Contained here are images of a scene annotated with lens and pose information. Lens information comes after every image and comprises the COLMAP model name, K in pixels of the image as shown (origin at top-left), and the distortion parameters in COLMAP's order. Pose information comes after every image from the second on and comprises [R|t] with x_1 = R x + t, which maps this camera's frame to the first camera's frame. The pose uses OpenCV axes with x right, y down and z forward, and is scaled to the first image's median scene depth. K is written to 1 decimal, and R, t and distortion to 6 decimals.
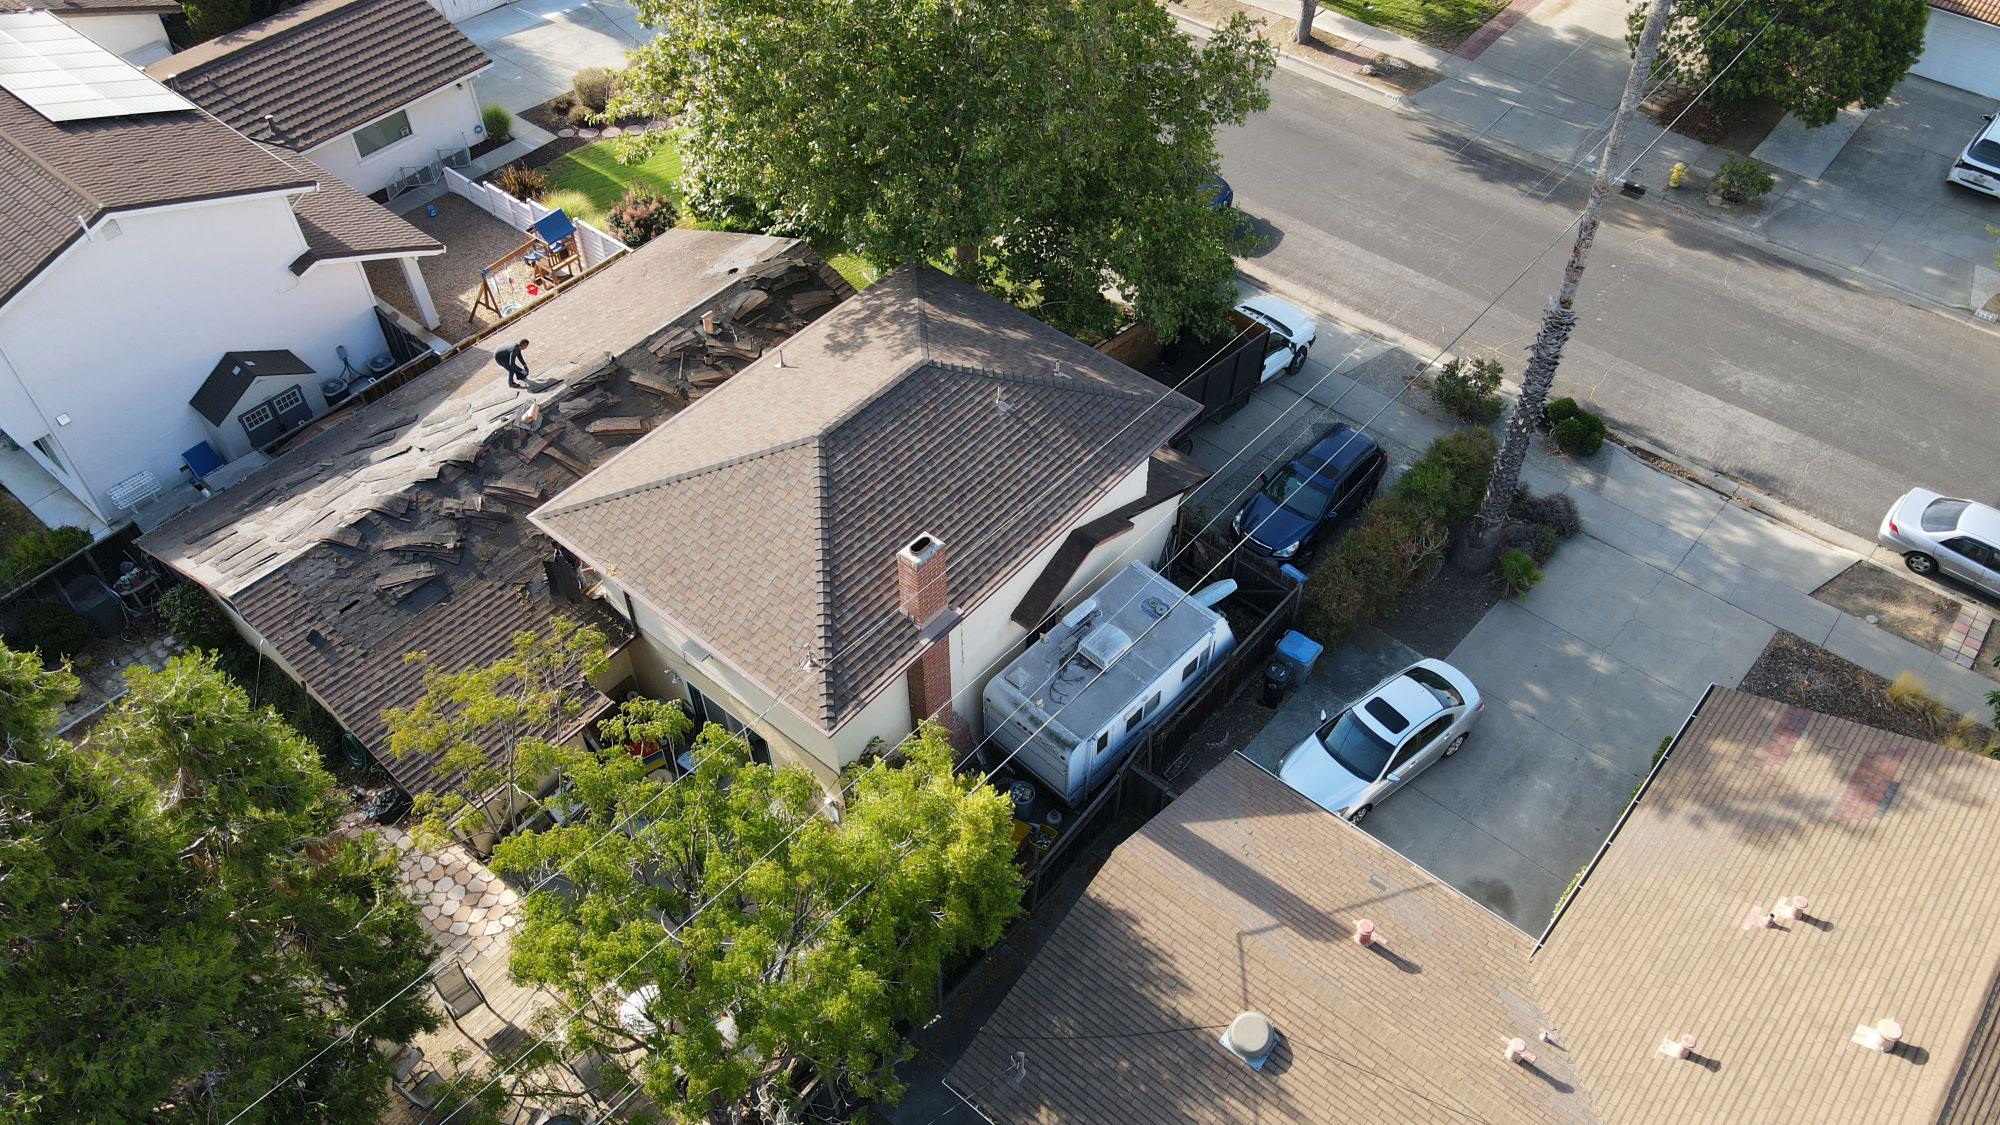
lens RADIAL K [[1472.8, 0, 1002.1], [0, 1472.8, 561.9], [0, 0, 1]] dist [-0.002347, 0.024749]
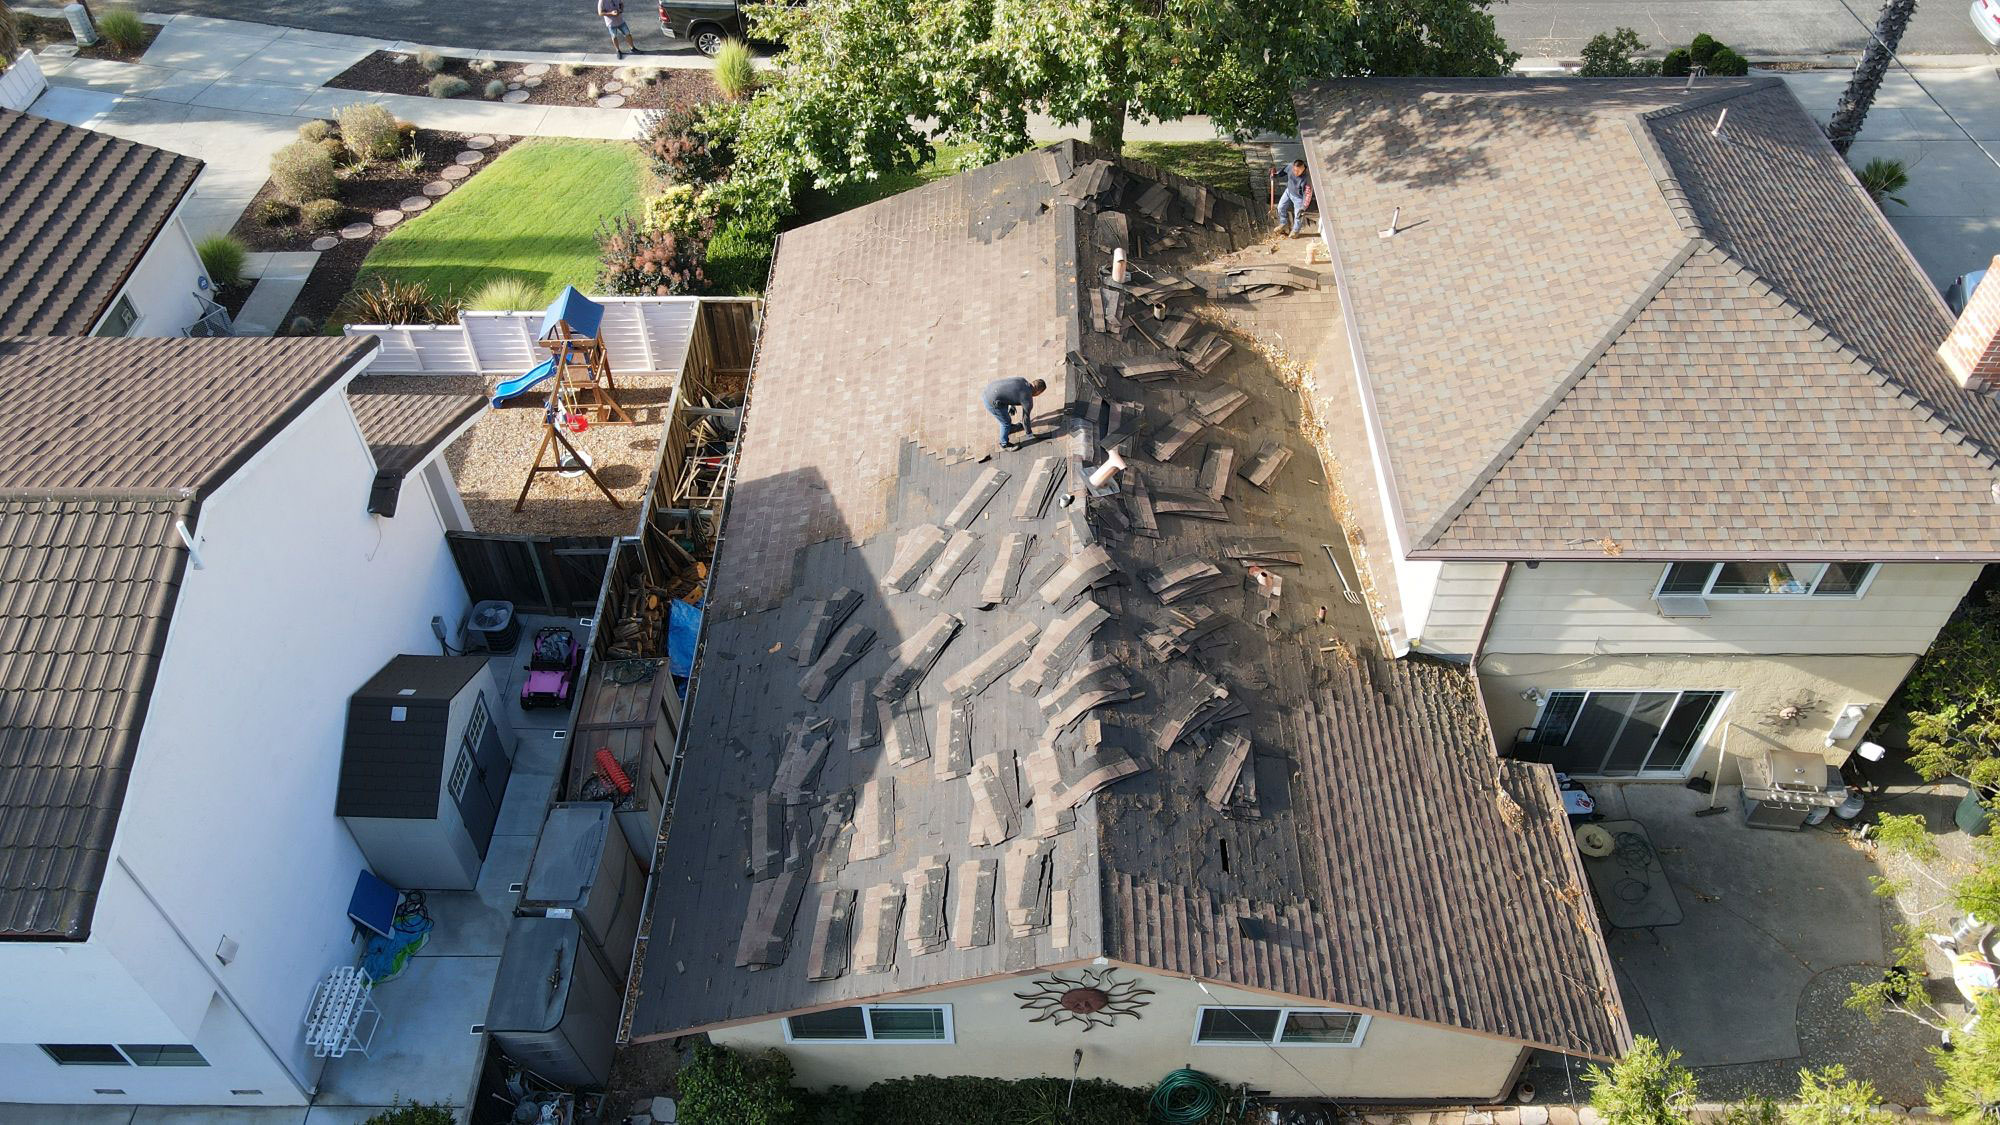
lens RADIAL K [[1472.8, 0, 998.2], [0, 1472.8, 562.9], [0, 0, 1]] dist [-0.002347, 0.024749]
pose [[0.770694, -0.464526, 0.436172, -0.665412], [0.467300, 0.877387, 0.108727, -0.160217], [-0.433198, 0.120028, 0.893271, 0.495918]]
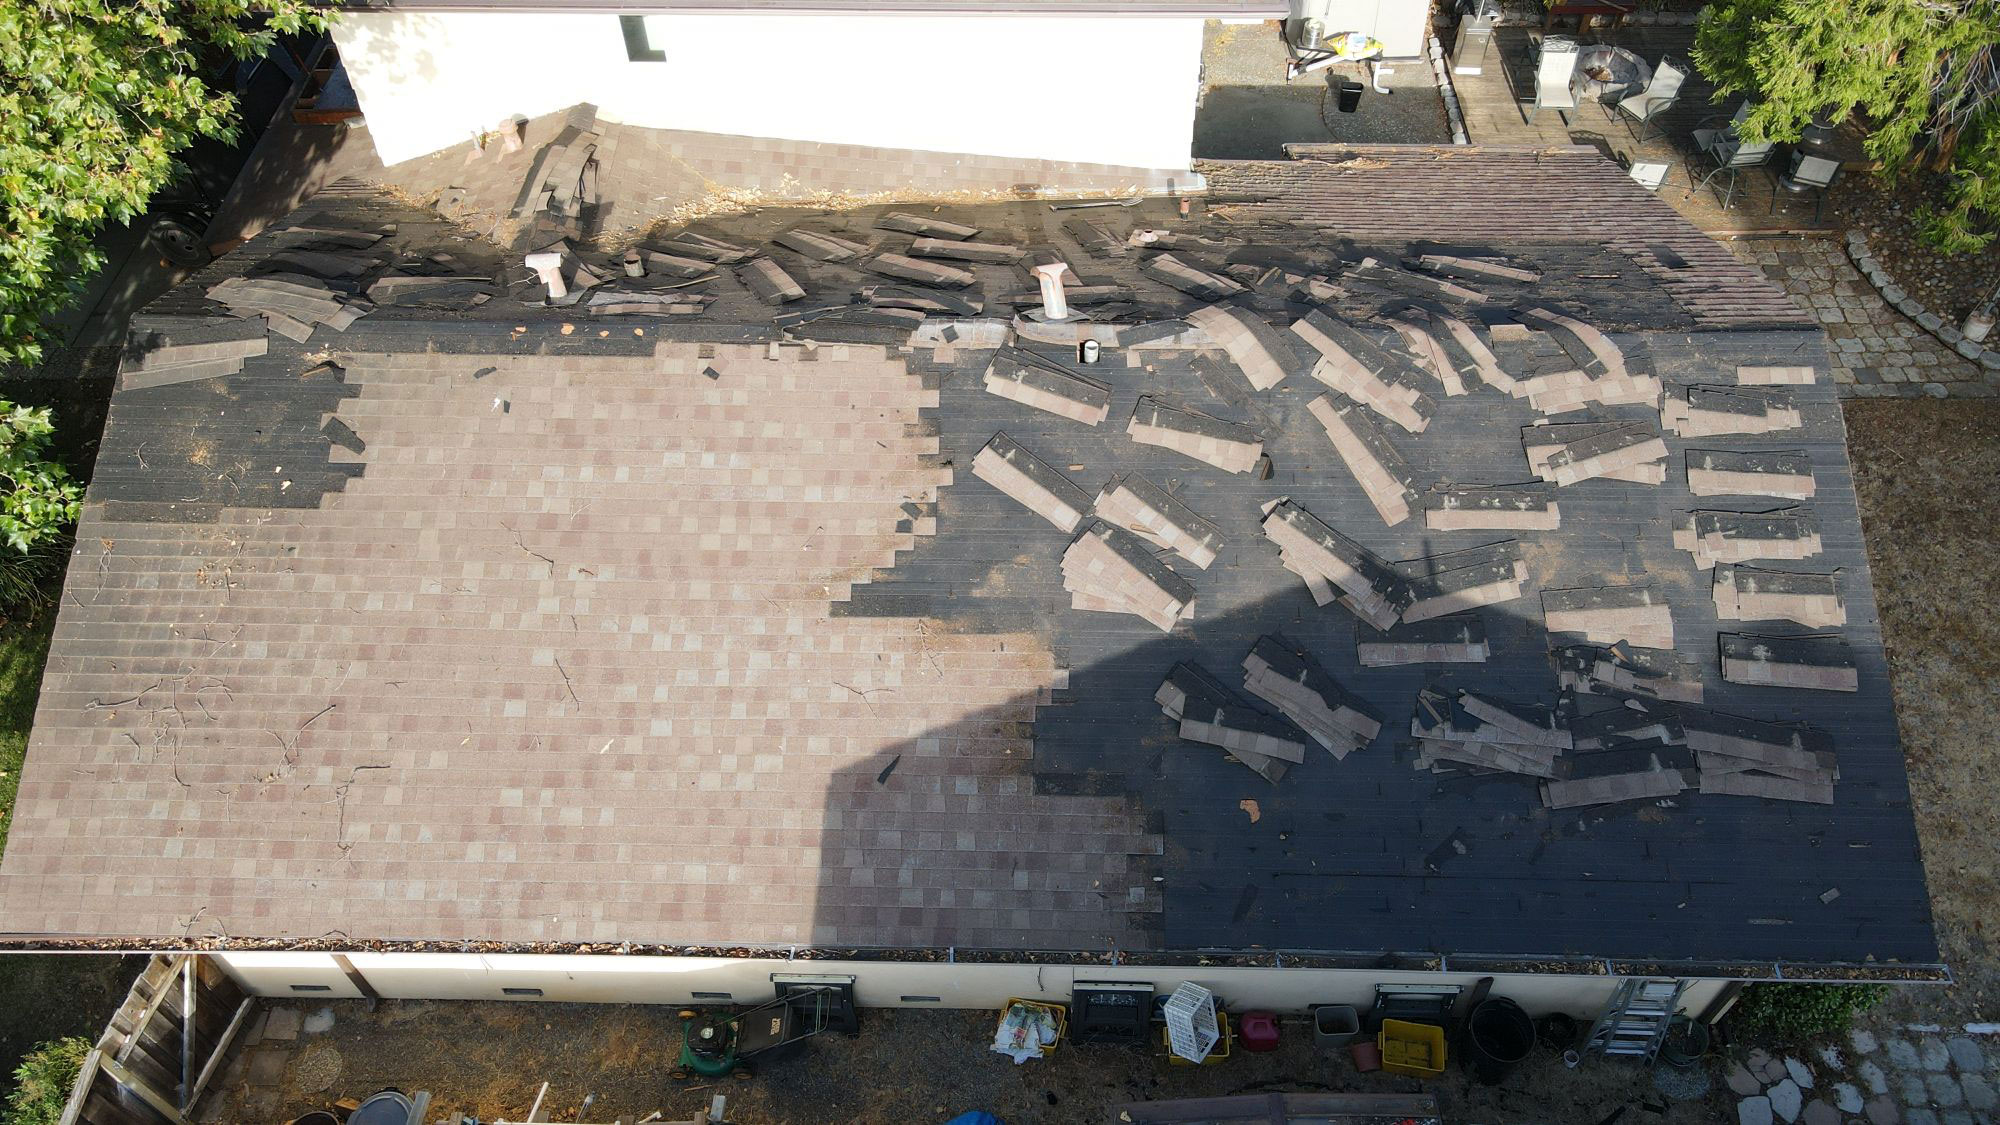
lens RADIAL K [[1472.8, 0, 1004.1], [0, 1472.8, 563.1], [0, 0, 1]] dist [-0.002347, 0.024749]
pose [[-0.631357, -0.590394, 0.502816, -0.594048], [0.575054, 0.078584, 0.814333, -0.466244], [-0.520290, 0.803281, 0.289894, 0.984227]]
